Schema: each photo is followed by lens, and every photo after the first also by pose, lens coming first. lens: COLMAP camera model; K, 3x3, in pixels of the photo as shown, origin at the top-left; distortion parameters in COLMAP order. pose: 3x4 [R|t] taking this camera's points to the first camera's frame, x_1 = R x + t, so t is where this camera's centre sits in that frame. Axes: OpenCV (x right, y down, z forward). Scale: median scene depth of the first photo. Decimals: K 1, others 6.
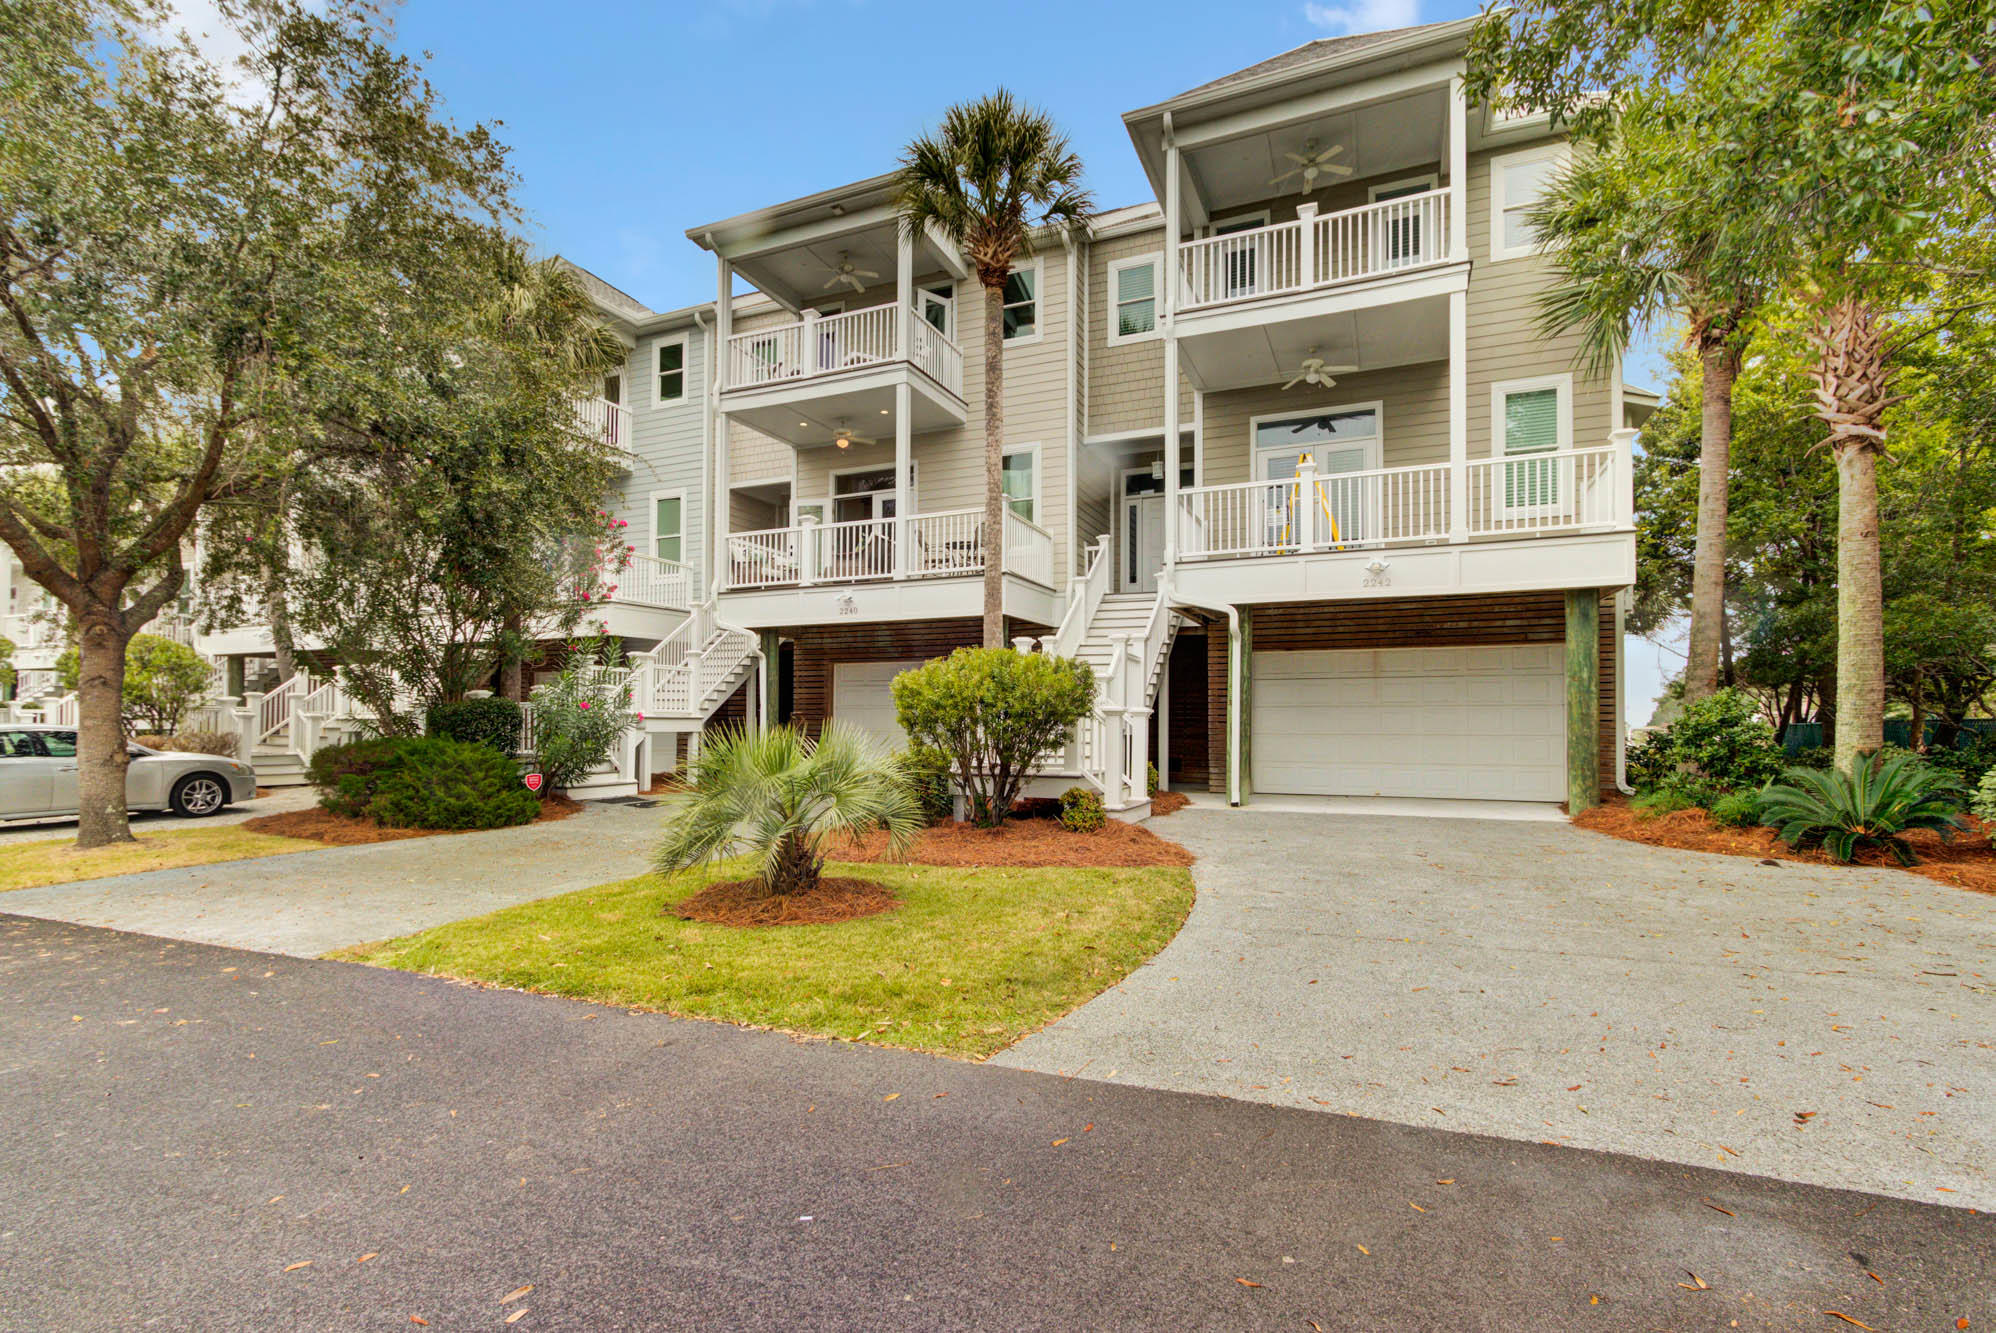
lens RADIAL K [[923.9, 0, 986.3], [0, 923.9, 650.7], [0, 0, 1]] dist [0.001715, 0.000236]
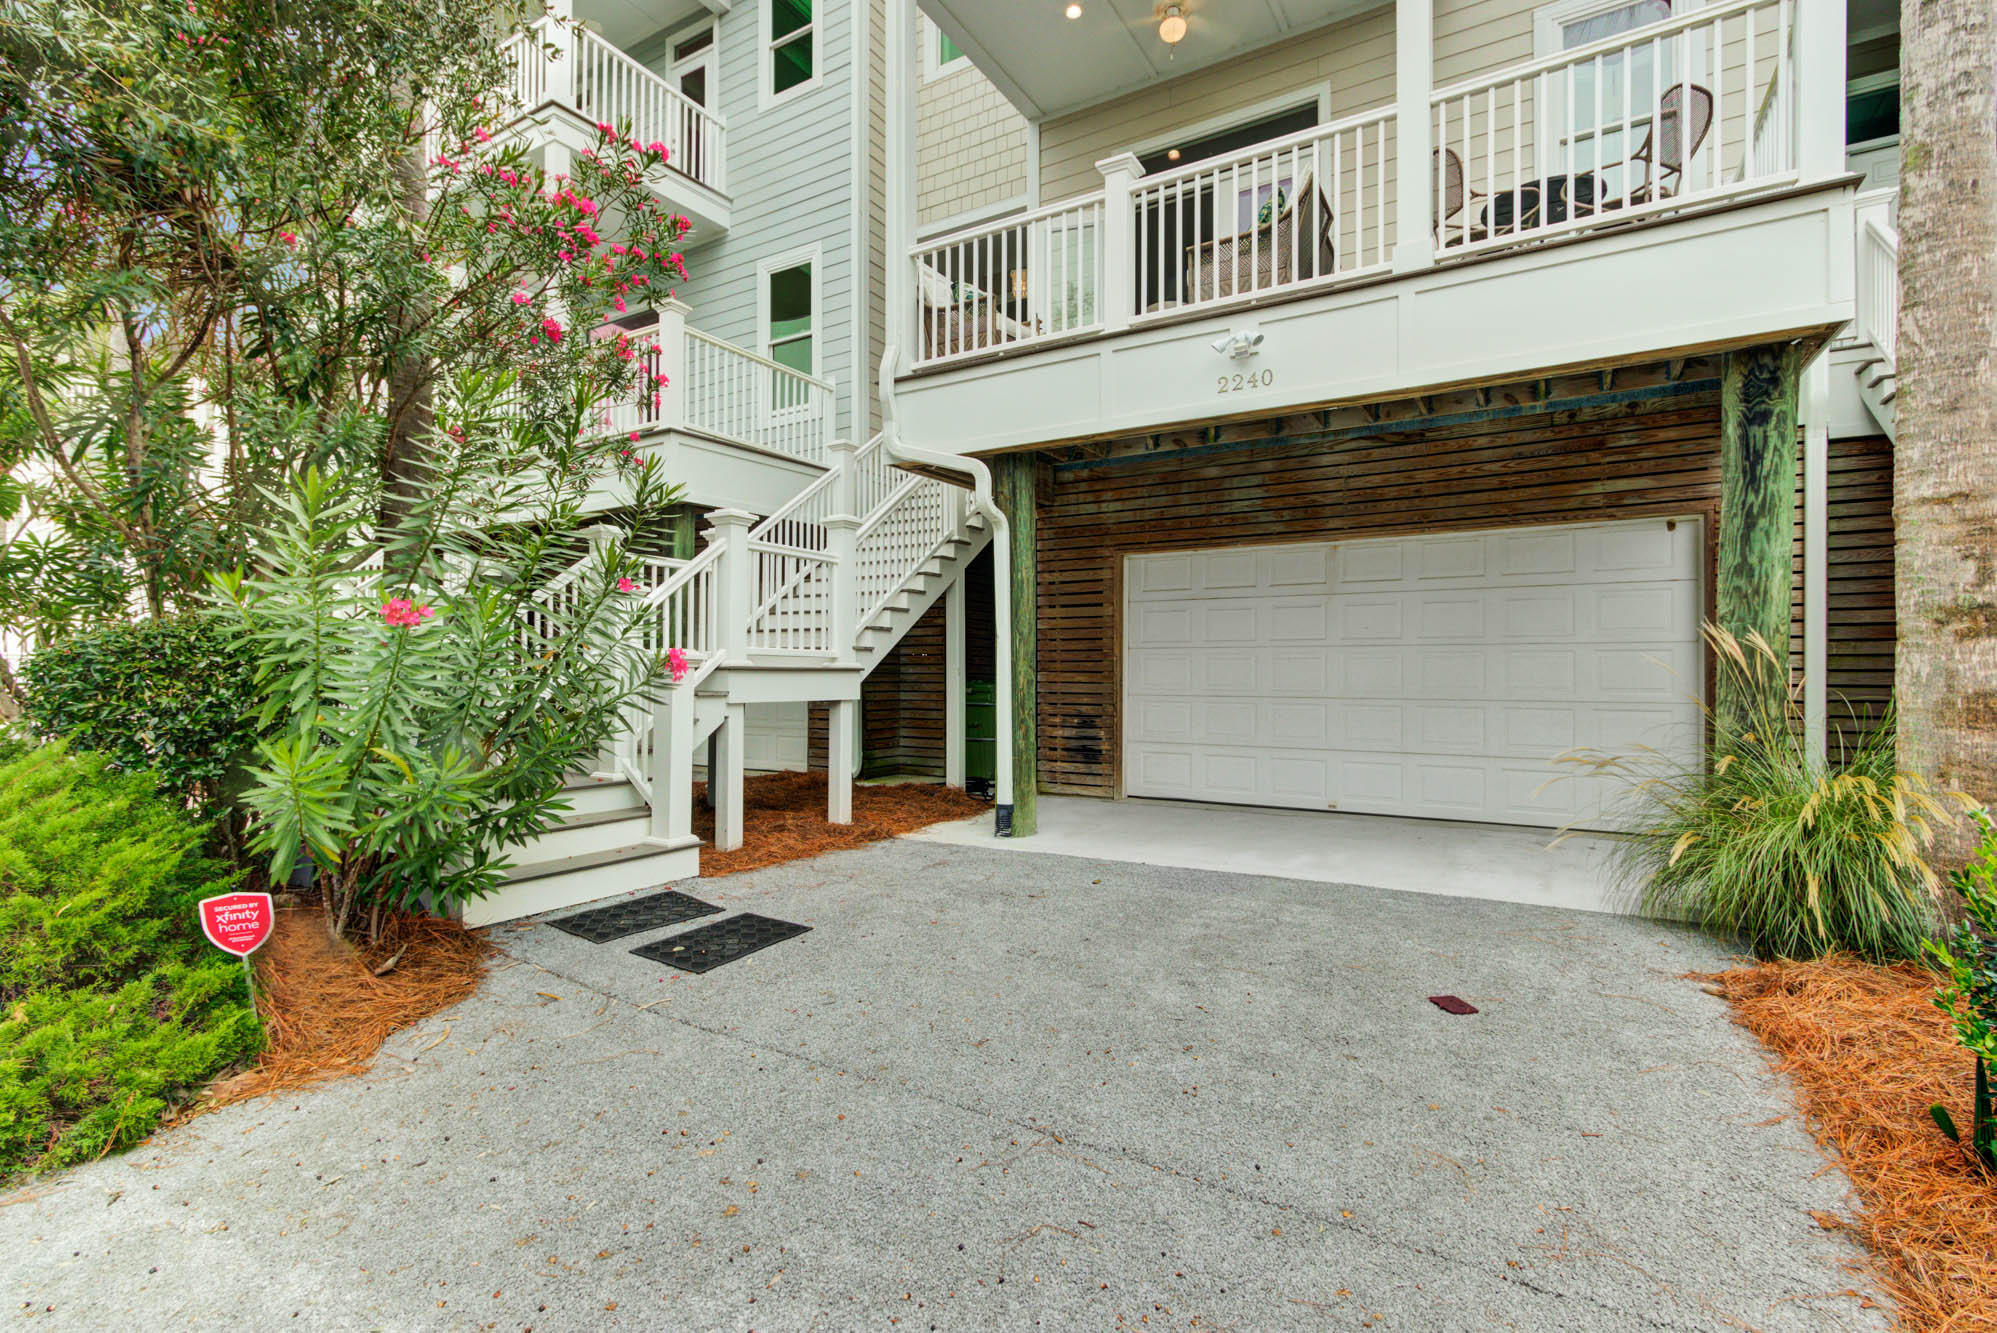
lens RADIAL K [[924.4, 0, 986.8], [0, 924.4, 650.6], [0, 0, 1]] dist [0.001715, 0.000236]
pose [[0.990947, 0.004757, -0.134169, -0.182721], [0.000689, 0.999179, 0.040510, 0.045872], [0.134251, -0.040235, 0.990130, 0.552191]]
